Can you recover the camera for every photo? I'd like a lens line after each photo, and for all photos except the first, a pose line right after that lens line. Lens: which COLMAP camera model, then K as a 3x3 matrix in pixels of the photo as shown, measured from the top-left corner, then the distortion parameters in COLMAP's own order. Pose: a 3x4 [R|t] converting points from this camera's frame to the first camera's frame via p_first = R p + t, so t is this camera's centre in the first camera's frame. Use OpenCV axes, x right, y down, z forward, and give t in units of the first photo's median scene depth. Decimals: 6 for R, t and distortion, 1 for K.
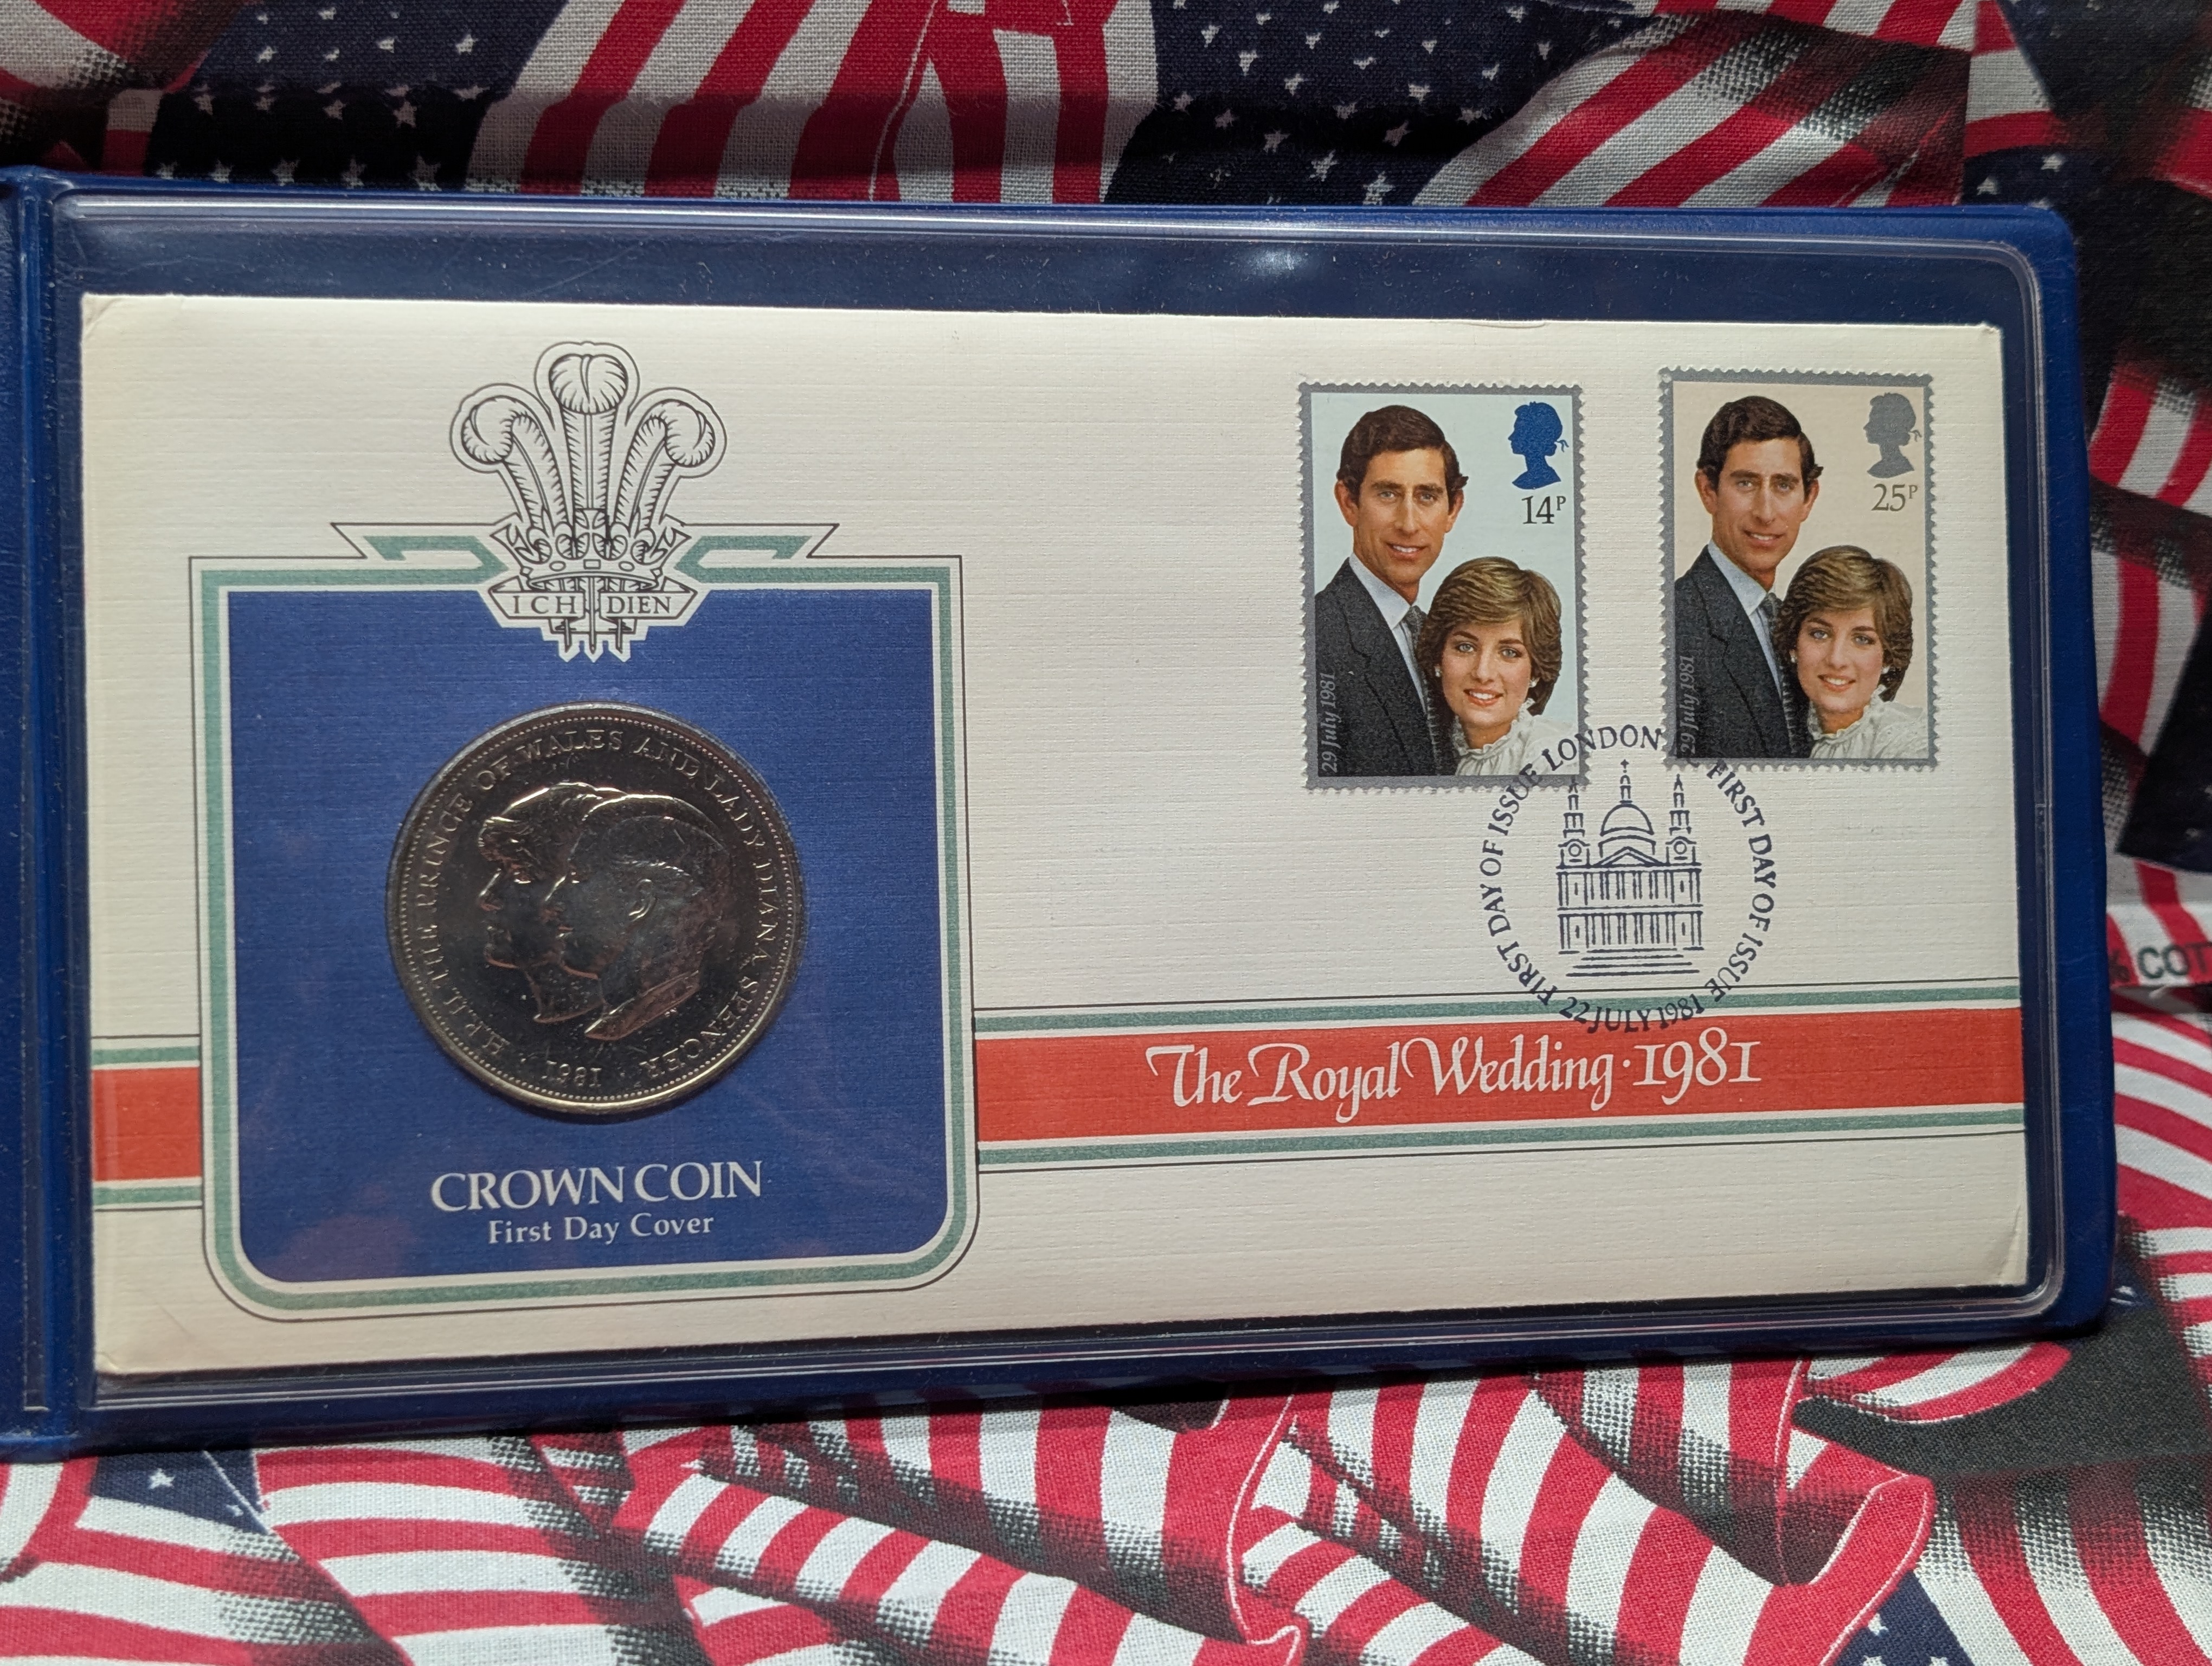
lens RADIAL K [[3634.2, 0, 1106.0], [0, 3634.2, 833.0], [0, 0, 1]] dist [0.270044, -1.481801]
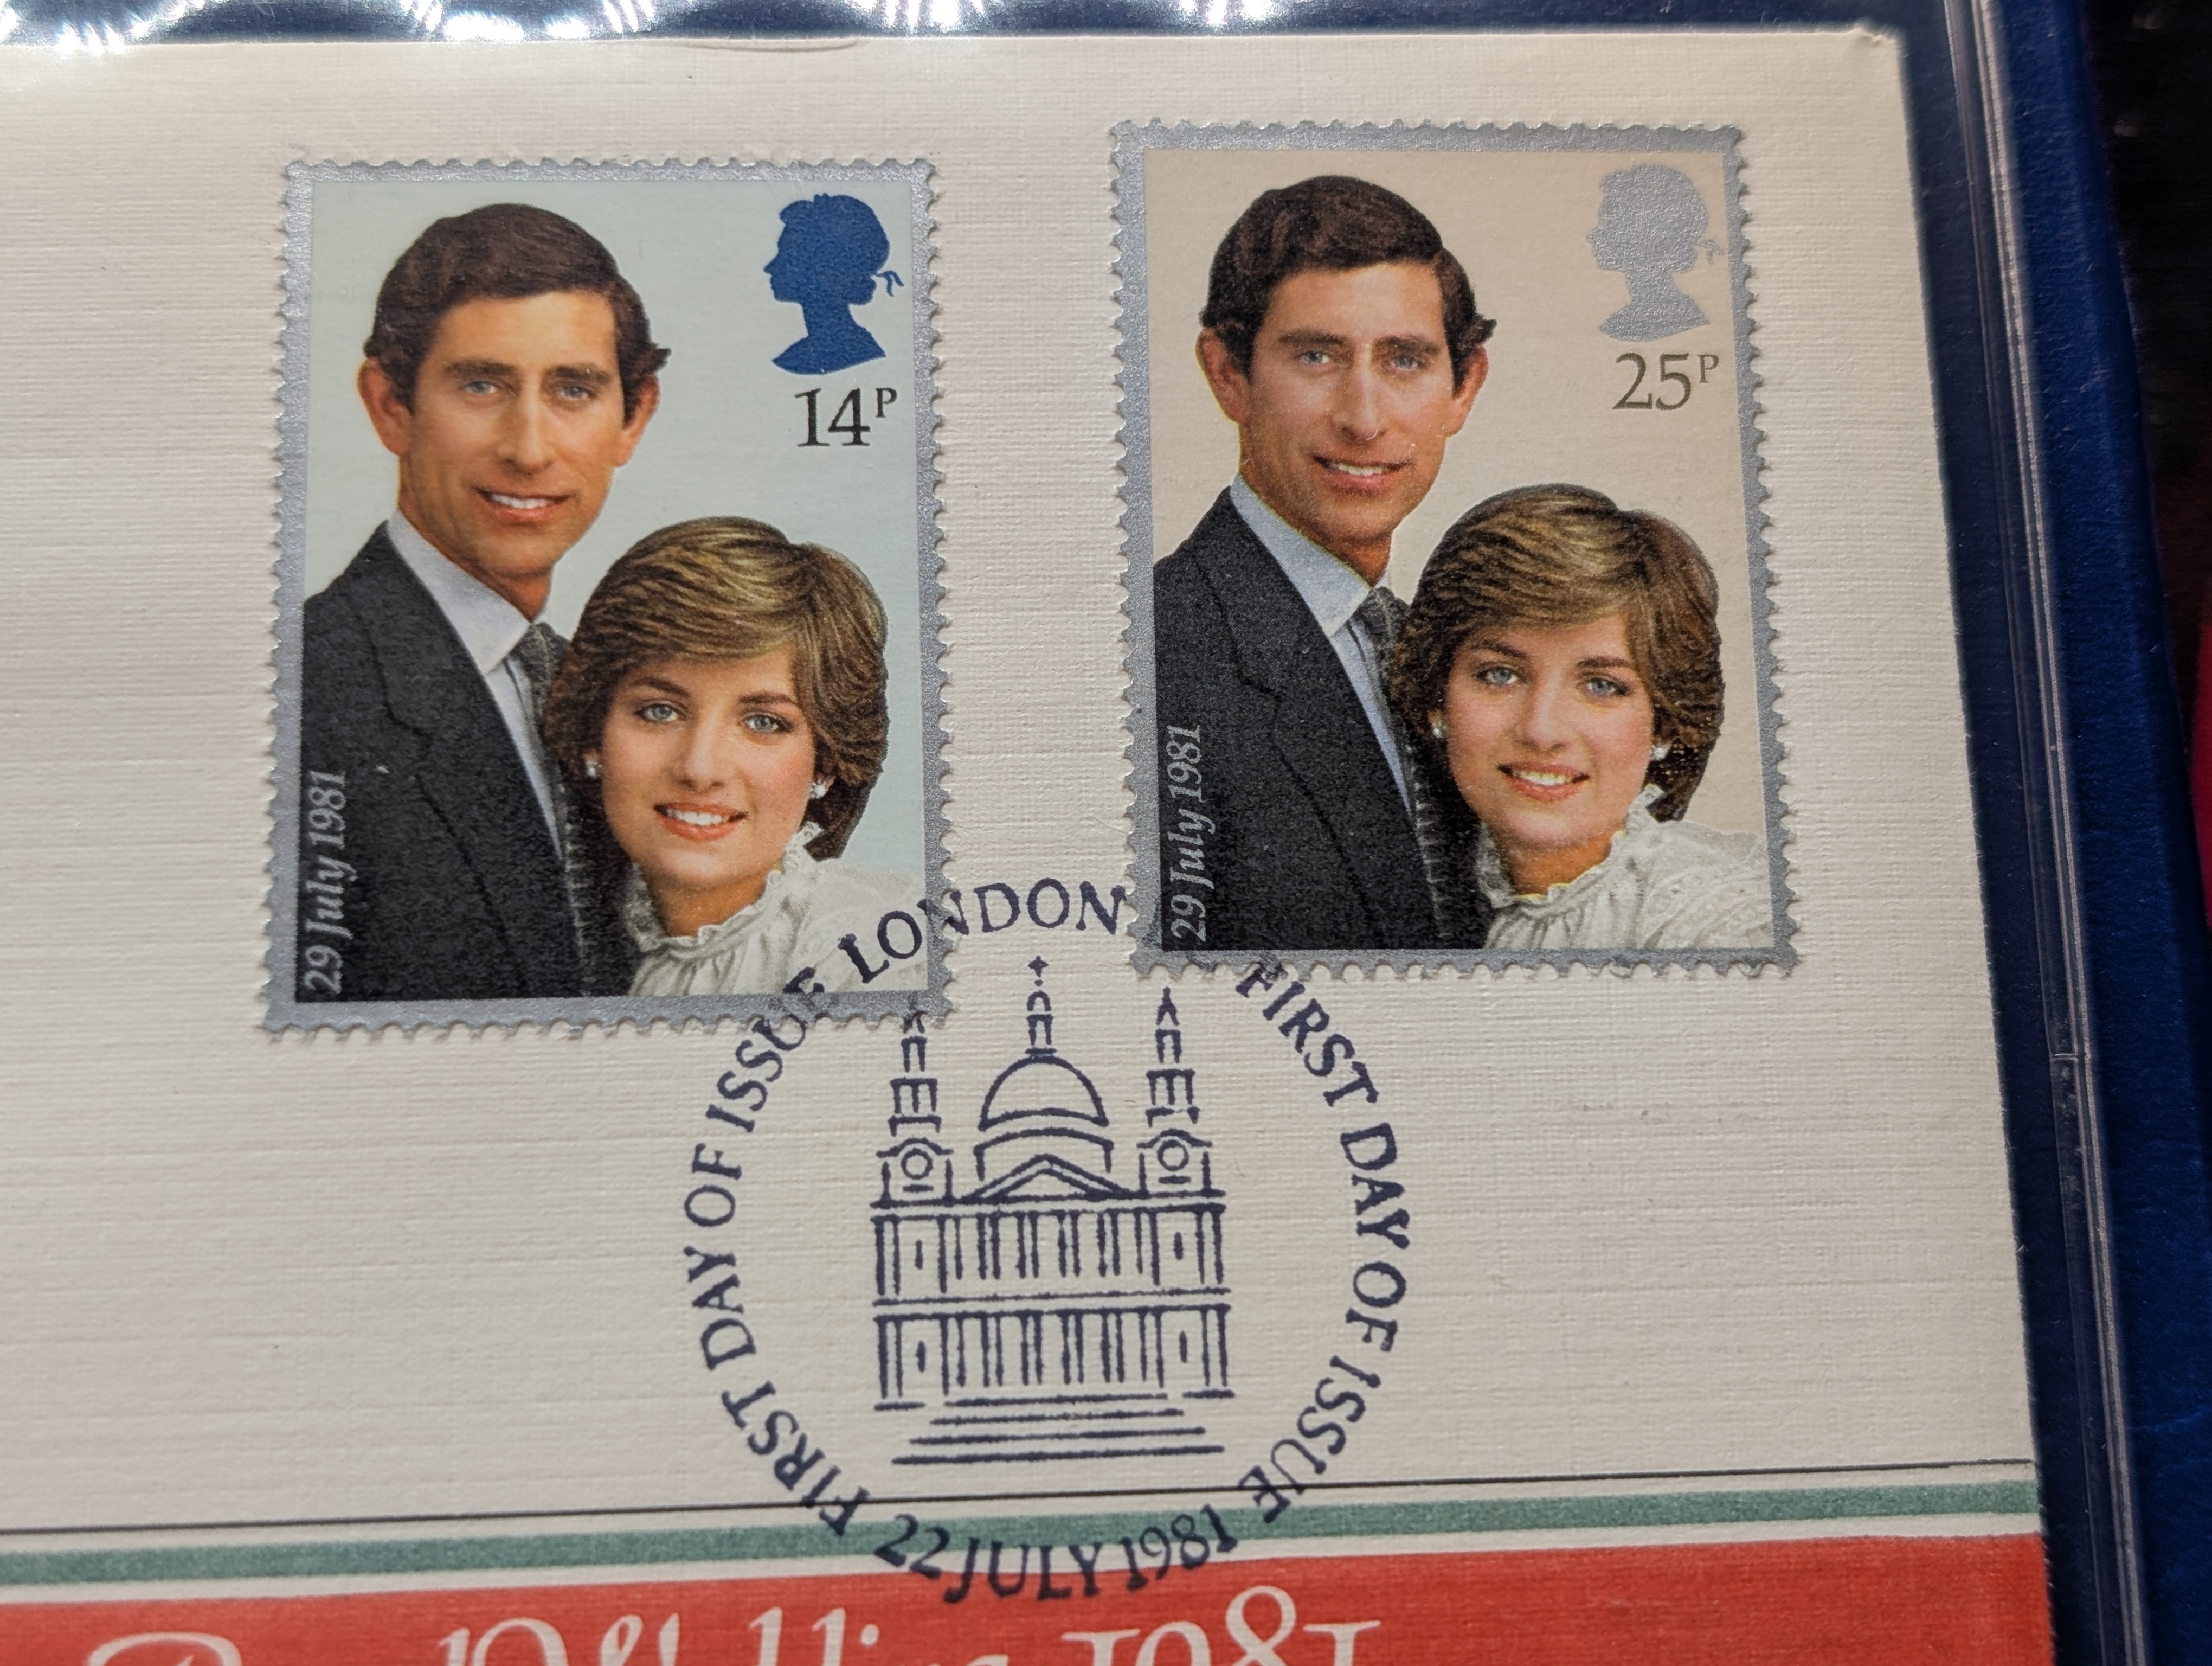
lens RADIAL K [[3634.2, 0, 1106.0], [0, 3634.2, 833.0], [0, 0, 1]] dist [0.270044, -1.481801]
pose [[0.986538, -0.051146, -0.155331, 0.218208], [0.015984, 0.975443, -0.219669, 0.060958], [0.162752, 0.214229, 0.963129, 0.580410]]
